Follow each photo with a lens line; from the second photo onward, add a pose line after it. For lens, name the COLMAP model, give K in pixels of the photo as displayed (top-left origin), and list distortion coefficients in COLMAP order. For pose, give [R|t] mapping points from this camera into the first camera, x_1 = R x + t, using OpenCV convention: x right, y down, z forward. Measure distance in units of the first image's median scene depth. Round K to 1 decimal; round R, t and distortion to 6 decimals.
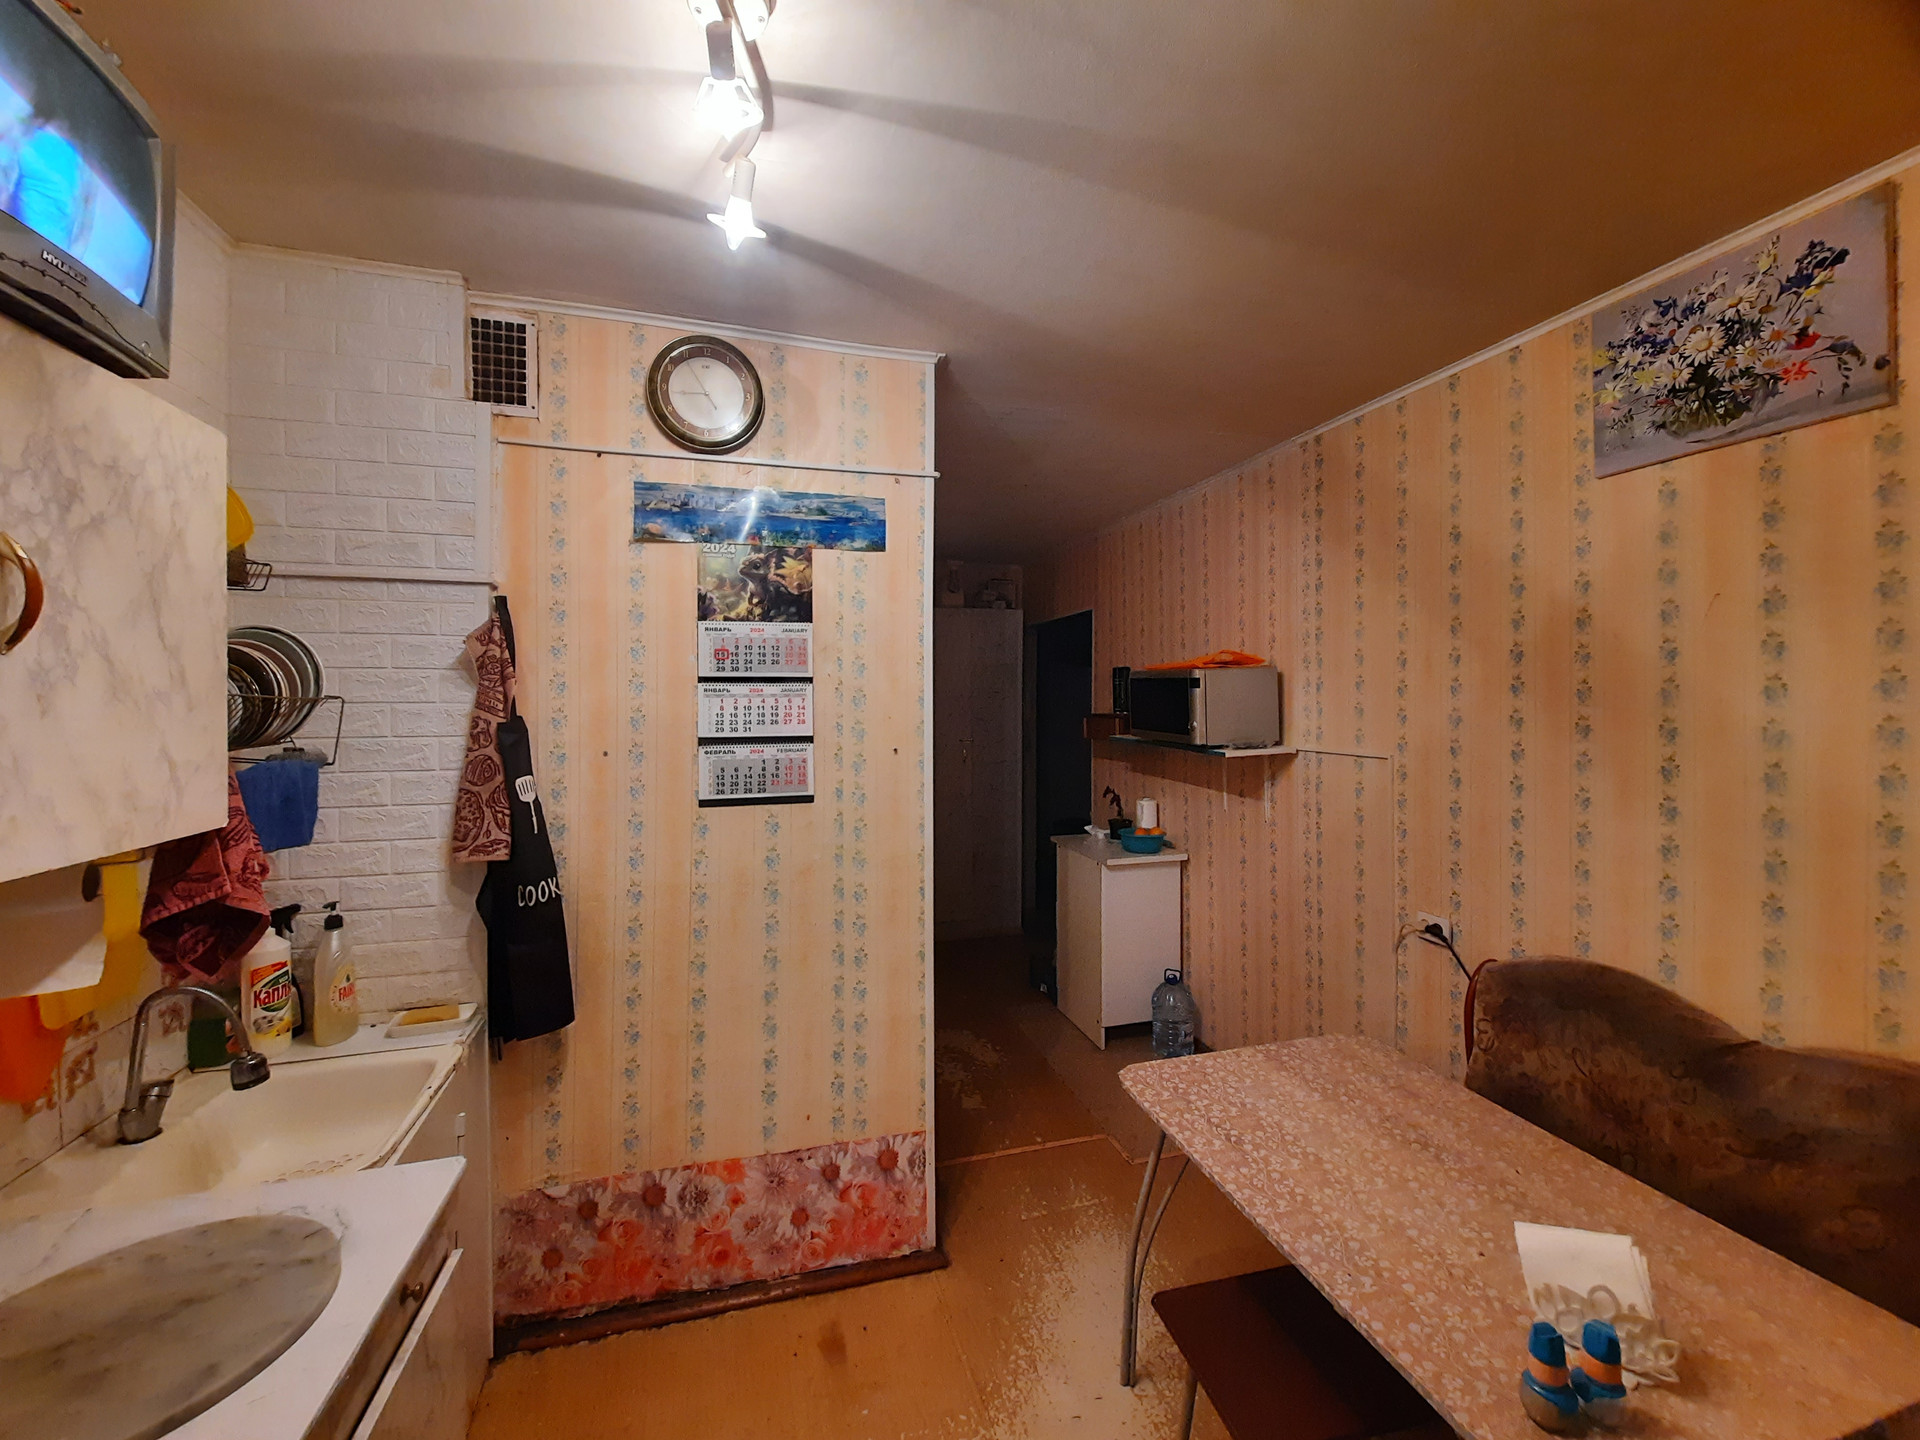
lens RADIAL K [[775.5, 0, 961.9], [0, 775.5, 703.4], [0, 0, 1]] dist [-0.000676, -0.000125]
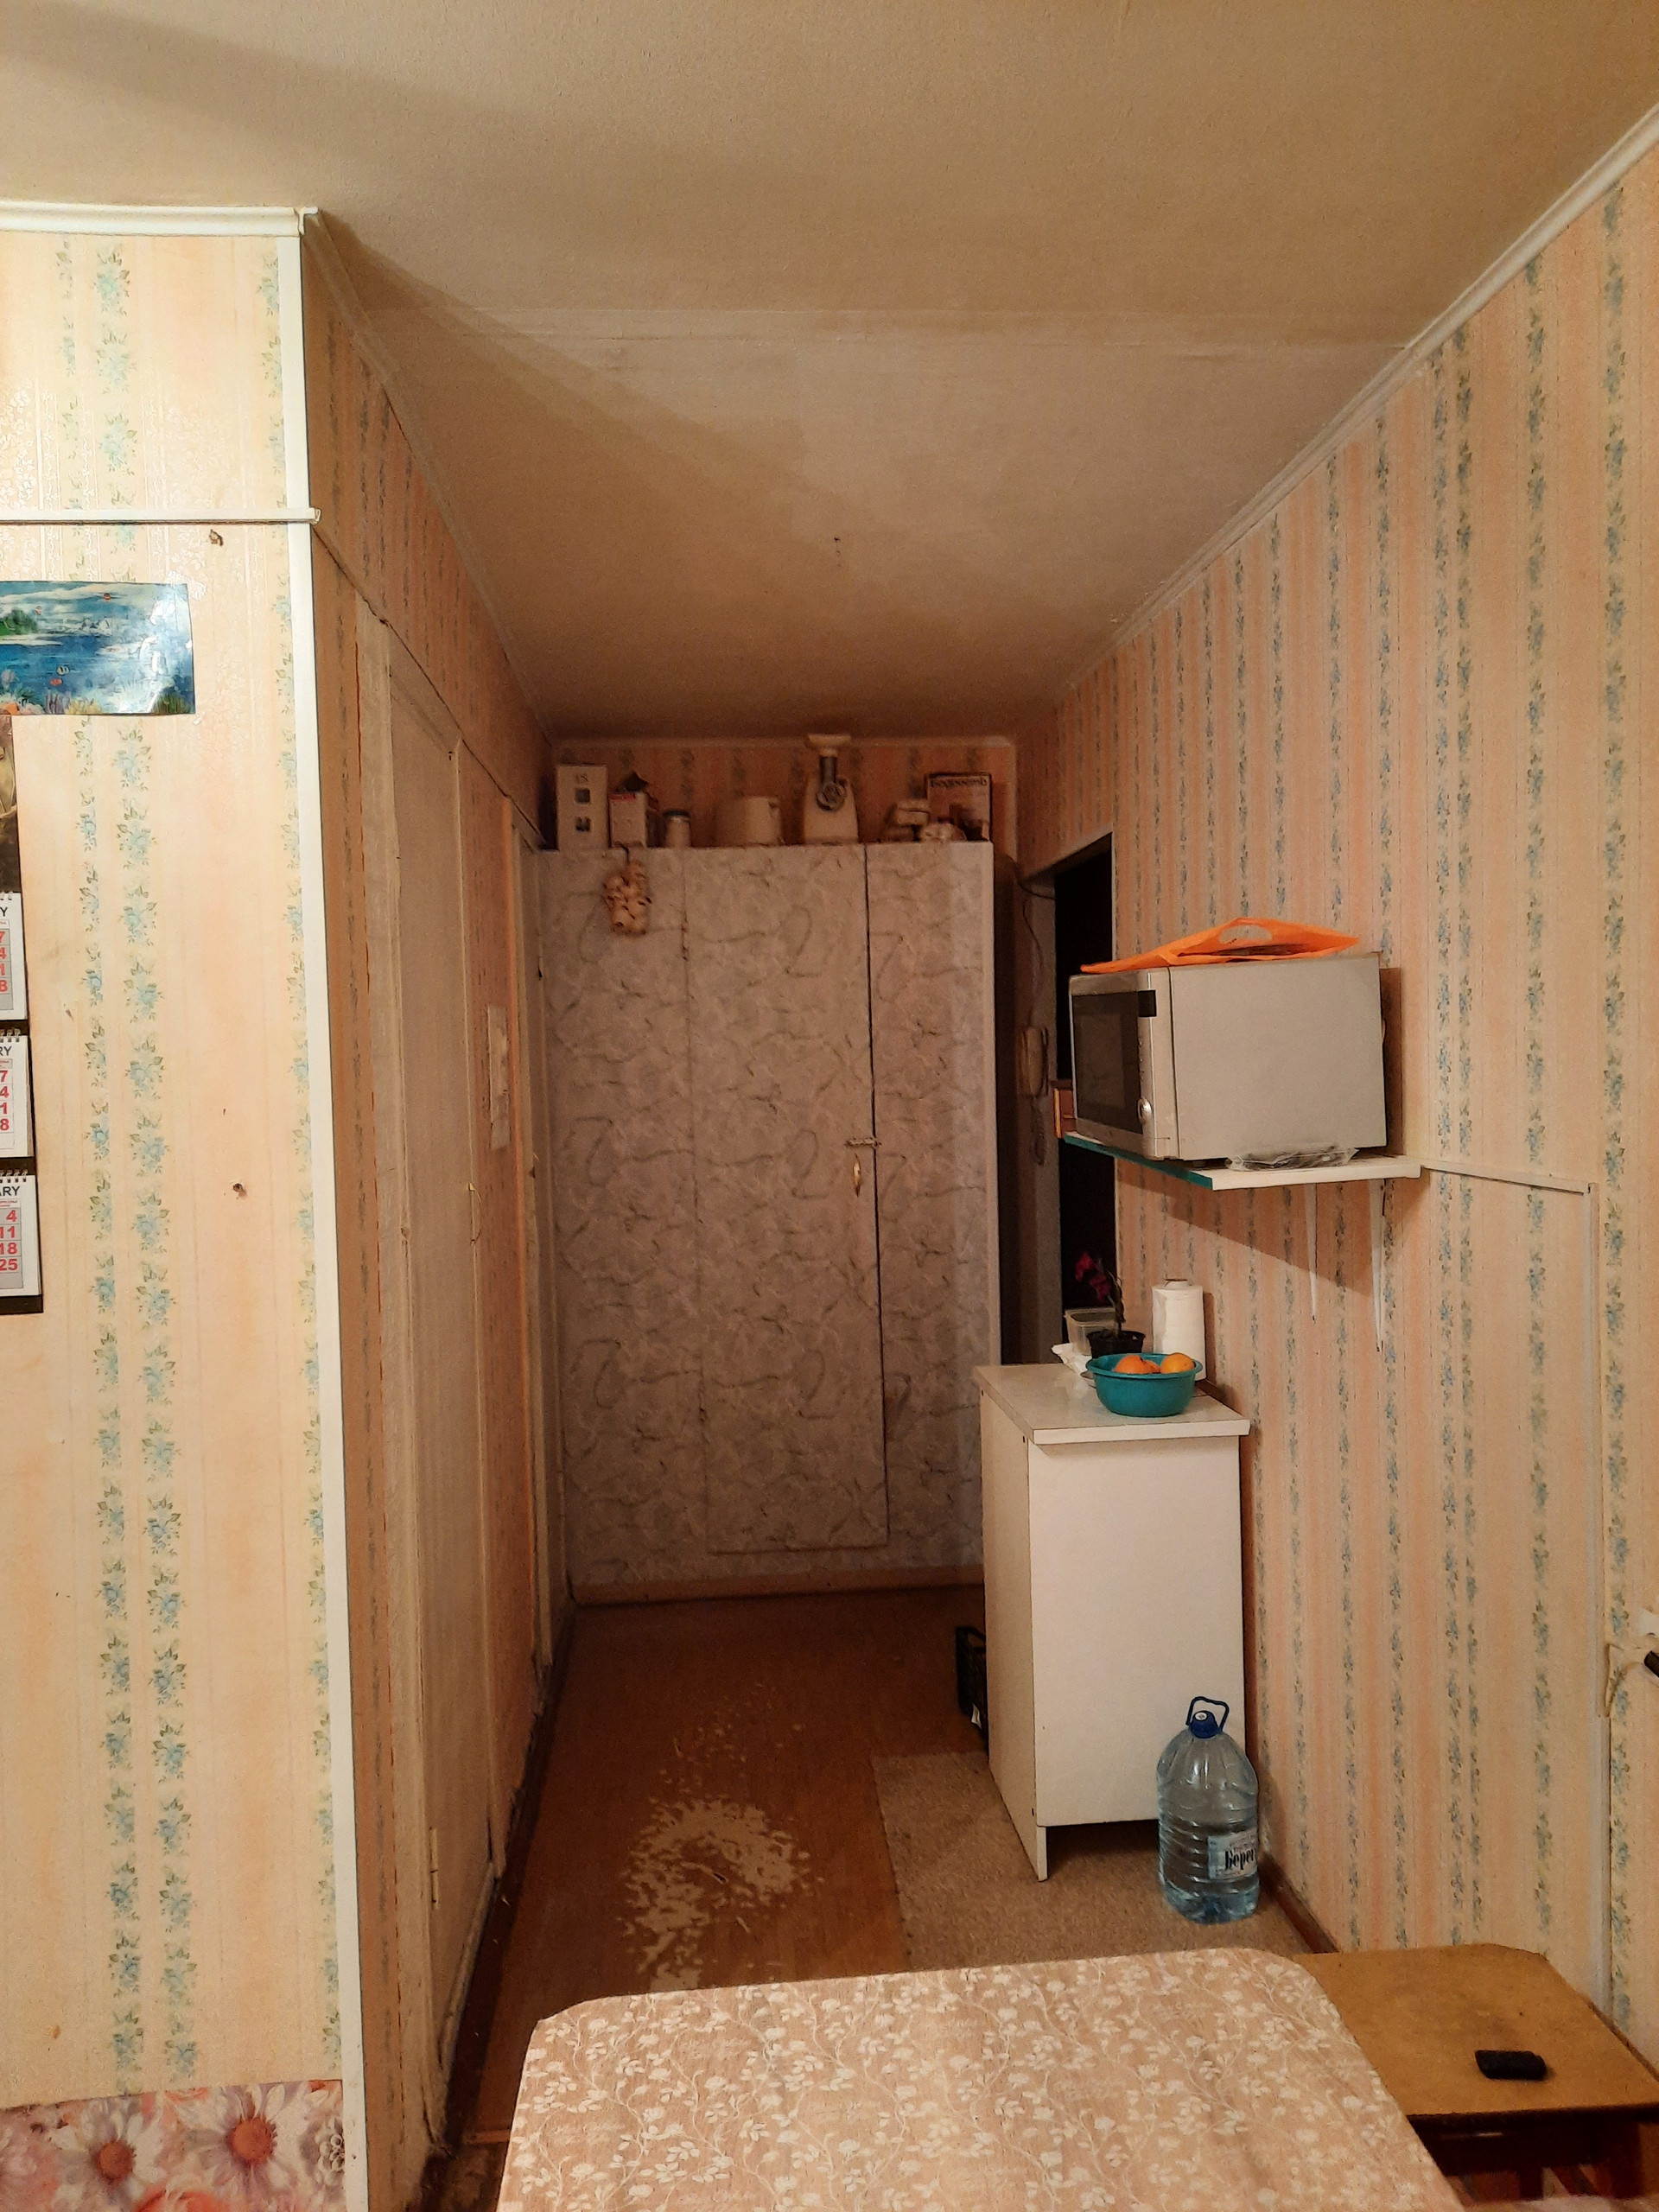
lens RADIAL K [[1646.7, 0, 832.4], [0, 1646.7, 1135.5], [0, 0, 1]] dist [0.017203, 0.006833]
pose [[0.981155, -0.015511, -0.192598, 0.354066], [0.024399, 0.998740, 0.043862, 0.000511], [0.191675, -0.047734, 0.980297, 0.161888]]
